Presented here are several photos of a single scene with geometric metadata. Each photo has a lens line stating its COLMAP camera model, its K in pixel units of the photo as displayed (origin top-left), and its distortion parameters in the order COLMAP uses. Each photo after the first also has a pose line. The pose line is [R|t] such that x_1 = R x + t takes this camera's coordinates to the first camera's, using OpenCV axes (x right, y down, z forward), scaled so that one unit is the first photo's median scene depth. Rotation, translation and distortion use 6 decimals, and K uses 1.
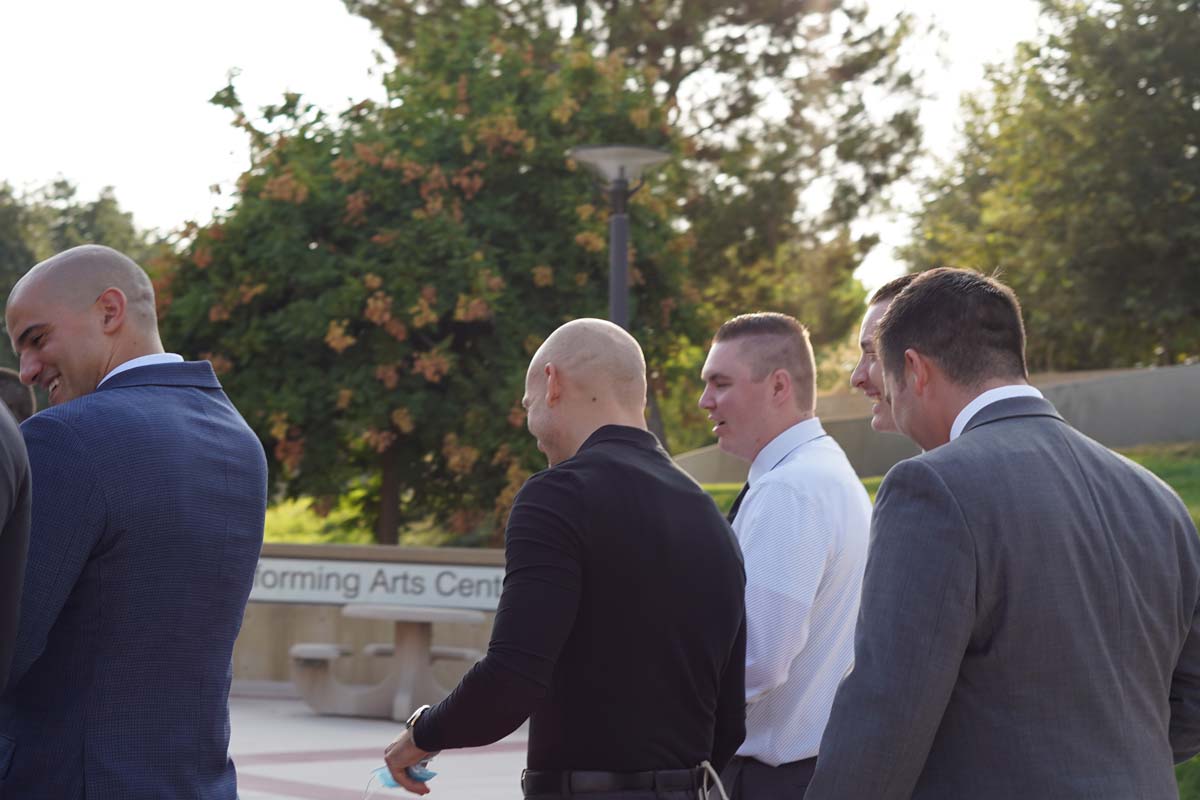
lens RADIAL K [[2623.0, 0, 596.1], [0, 2623.0, 397.8], [0, 0, 1]] dist [0.103603, 0.000000]
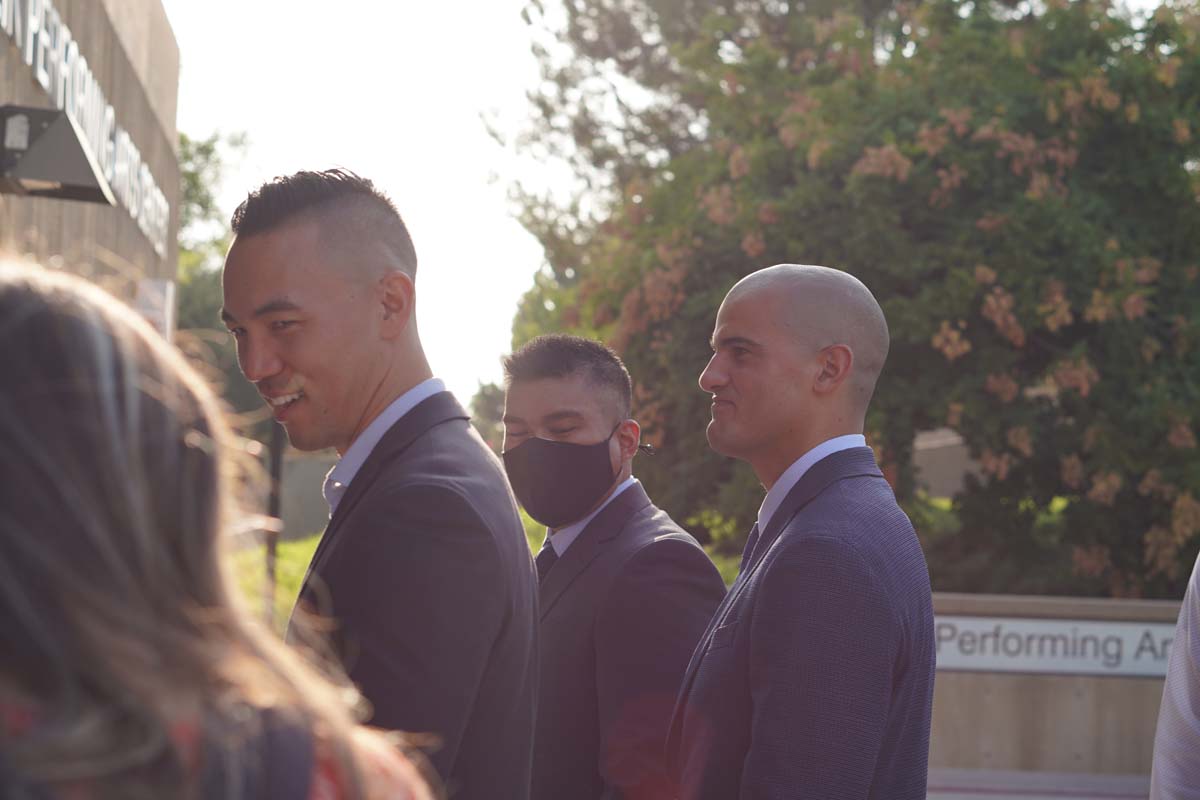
lens RADIAL K [[2623.0, 0, 599.8], [0, 2623.0, 401.0], [0, 0, 1]] dist [0.103603, 0.000000]
pose [[0.991049, -0.003045, 0.133466, -0.270238], [0.001771, 0.999952, 0.009668, -0.010645], [-0.133489, -0.009345, 0.991006, 0.161319]]
